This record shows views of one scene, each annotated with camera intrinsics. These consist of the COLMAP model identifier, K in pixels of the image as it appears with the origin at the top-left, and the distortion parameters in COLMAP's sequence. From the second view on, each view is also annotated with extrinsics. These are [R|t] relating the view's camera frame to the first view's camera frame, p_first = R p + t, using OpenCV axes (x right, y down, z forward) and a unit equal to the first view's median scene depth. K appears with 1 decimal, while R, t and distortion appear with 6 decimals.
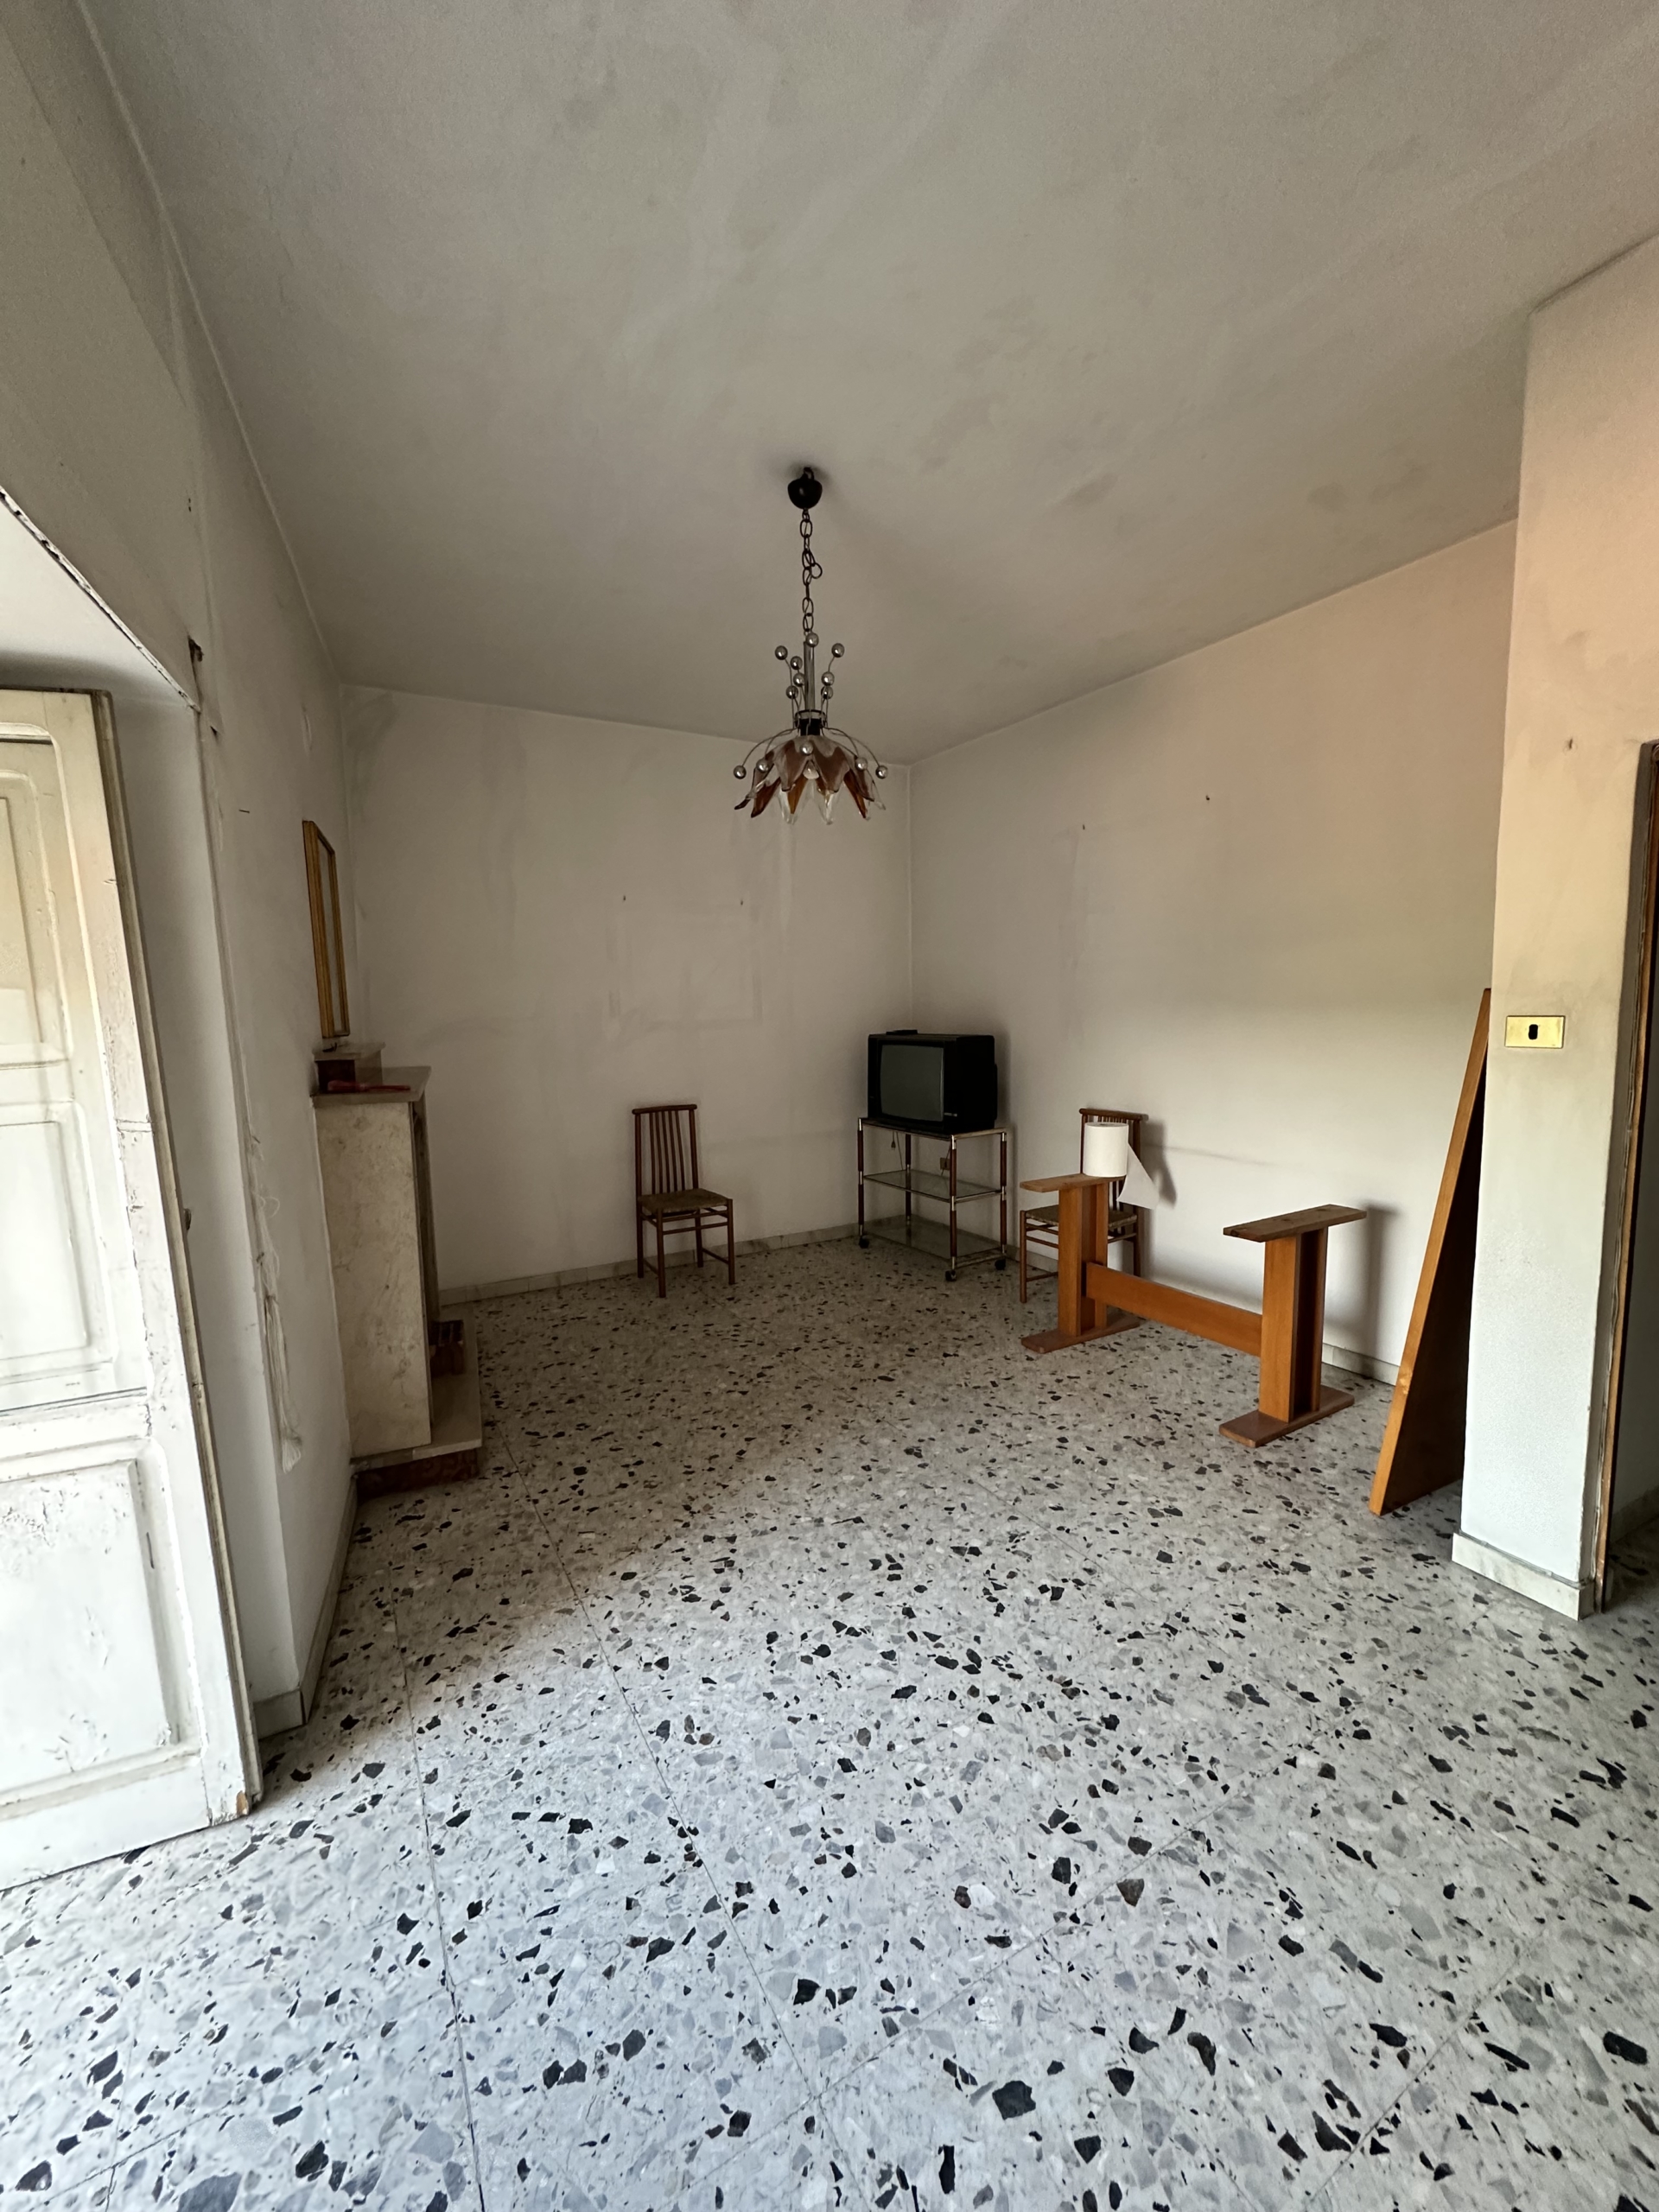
lens RADIAL K [[881.9, 0, 828.5], [0, 881.9, 1112.6], [0, 0, 1]] dist [-0.002427, 0.000250]
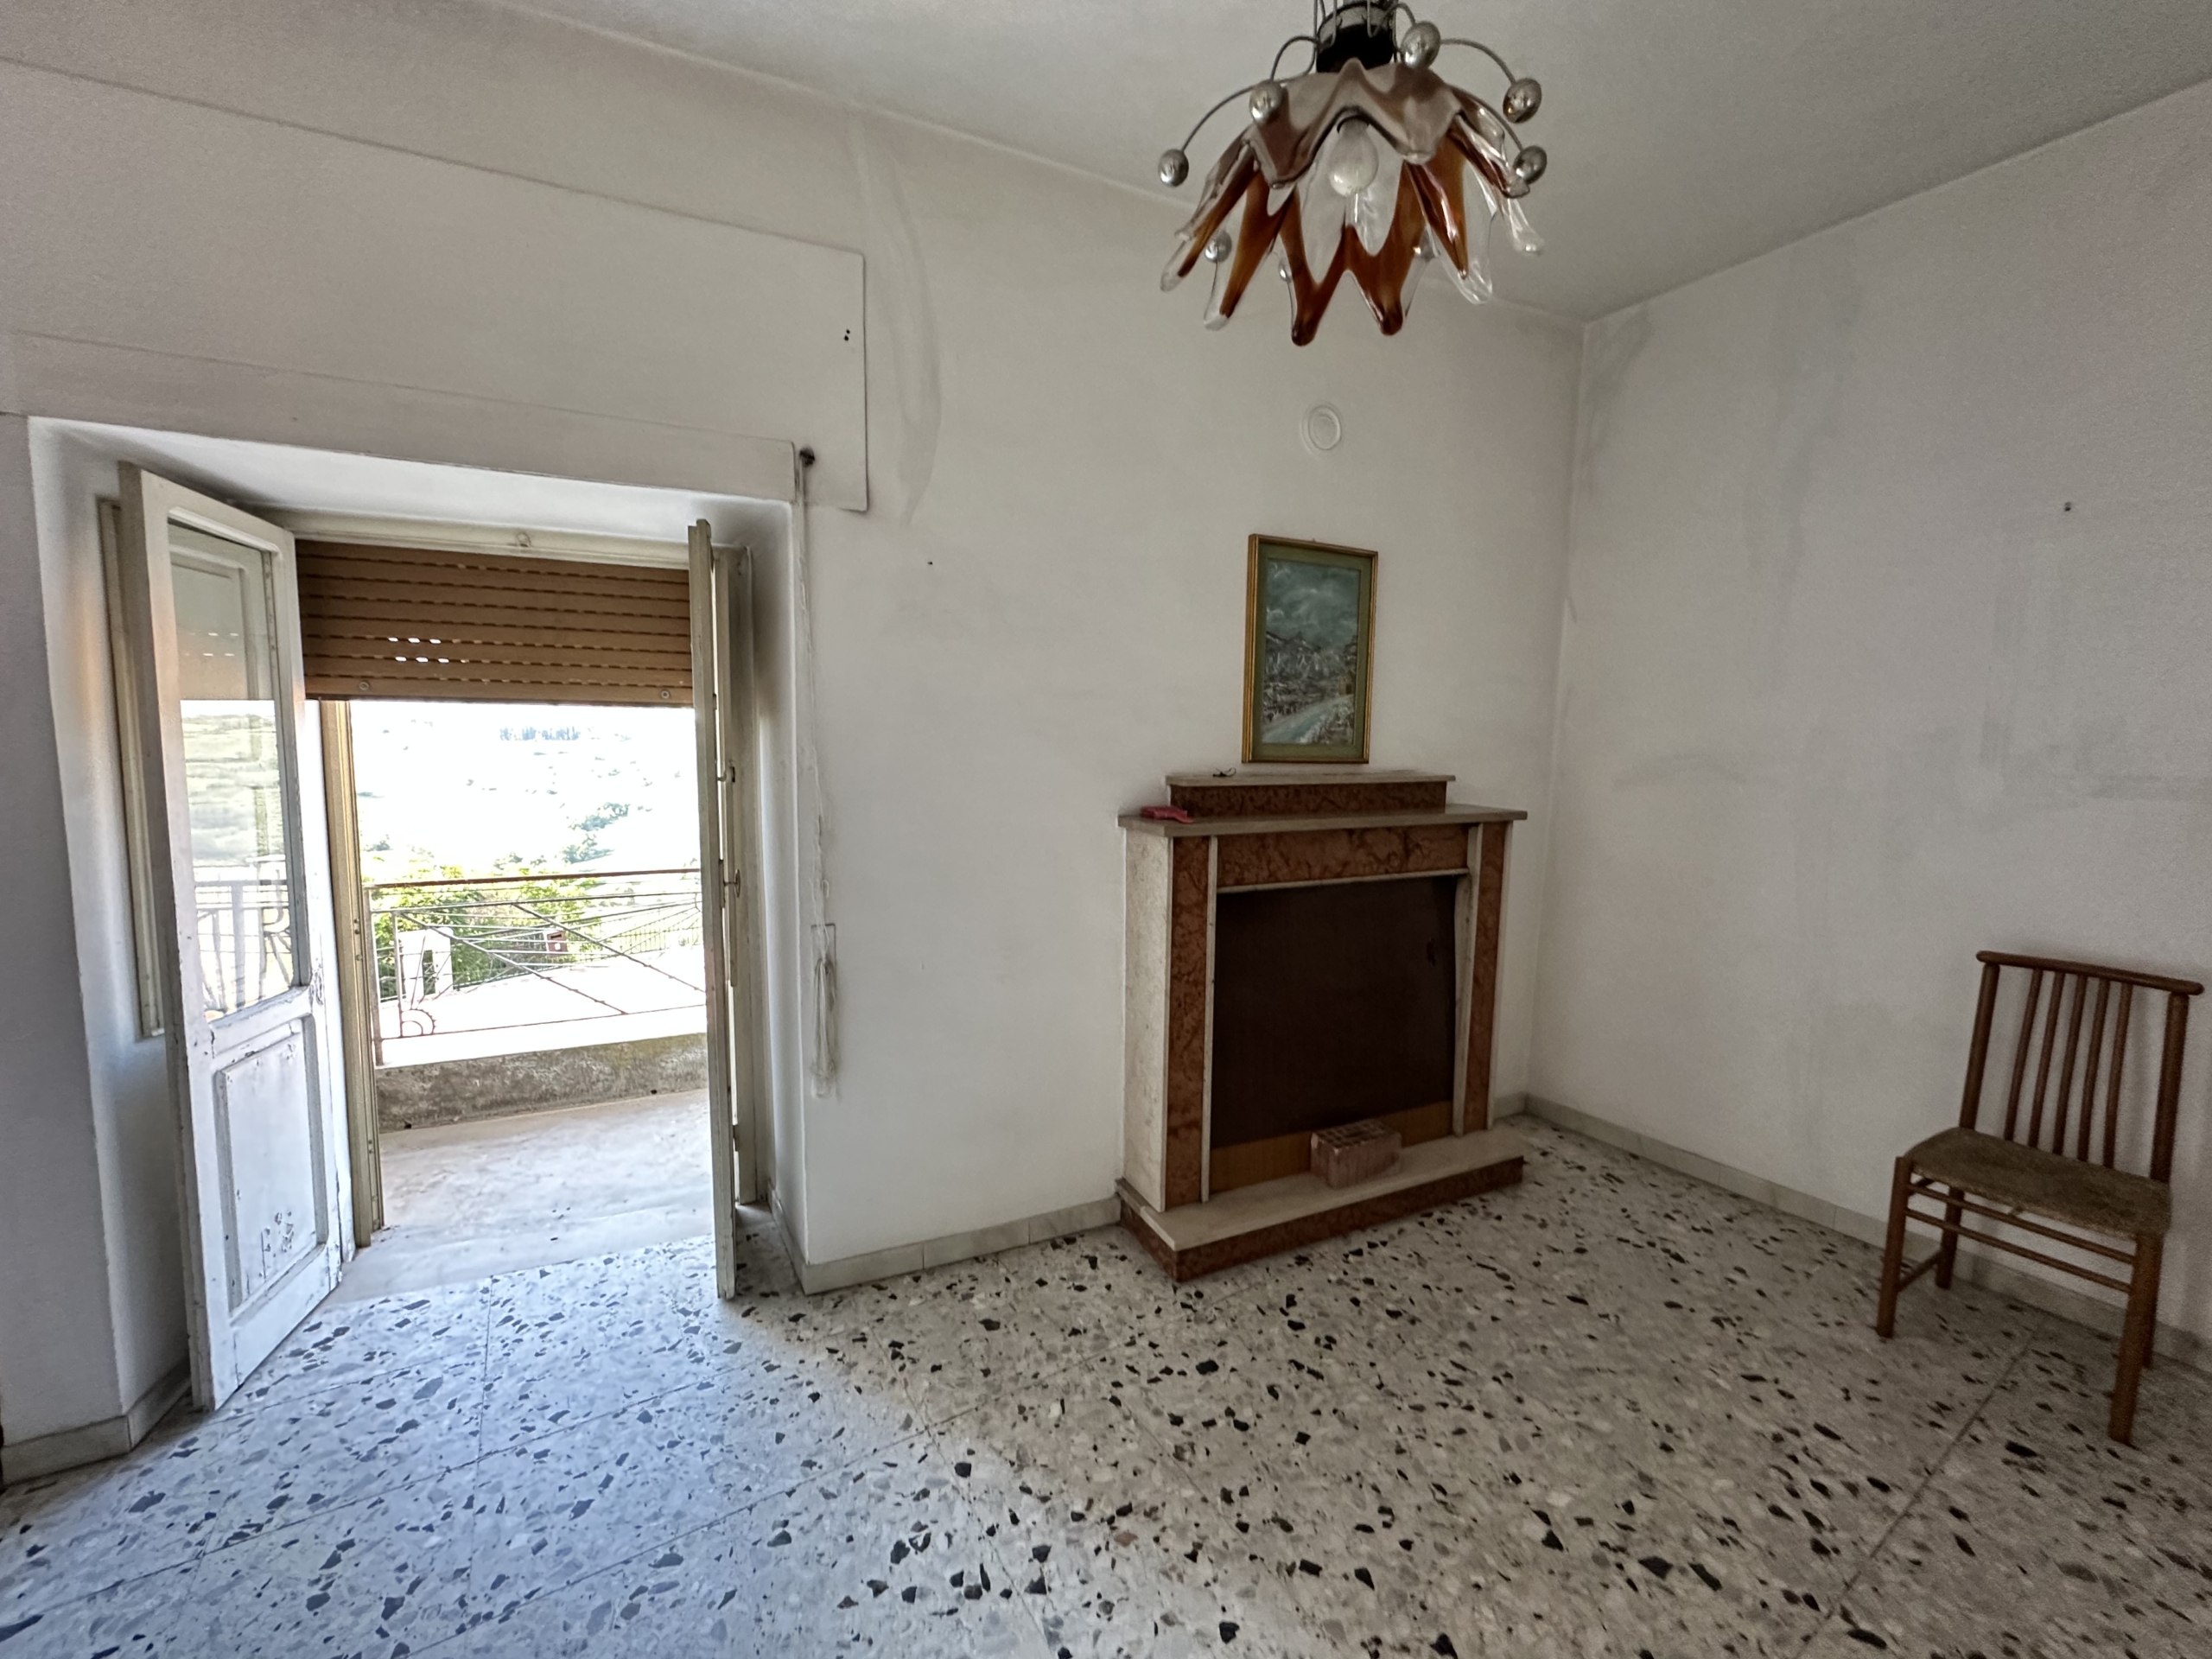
lens RADIAL K [[881.9, 0, 1103.2], [0, 881.9, 834.9], [0, 0, 1]] dist [-0.002427, 0.000250]
pose [[0.044959, 0.130620, -0.990413, 0.371300], [-0.129160, 0.983854, 0.123892, -0.105848], [0.990604, 0.122351, 0.061104, 0.790841]]
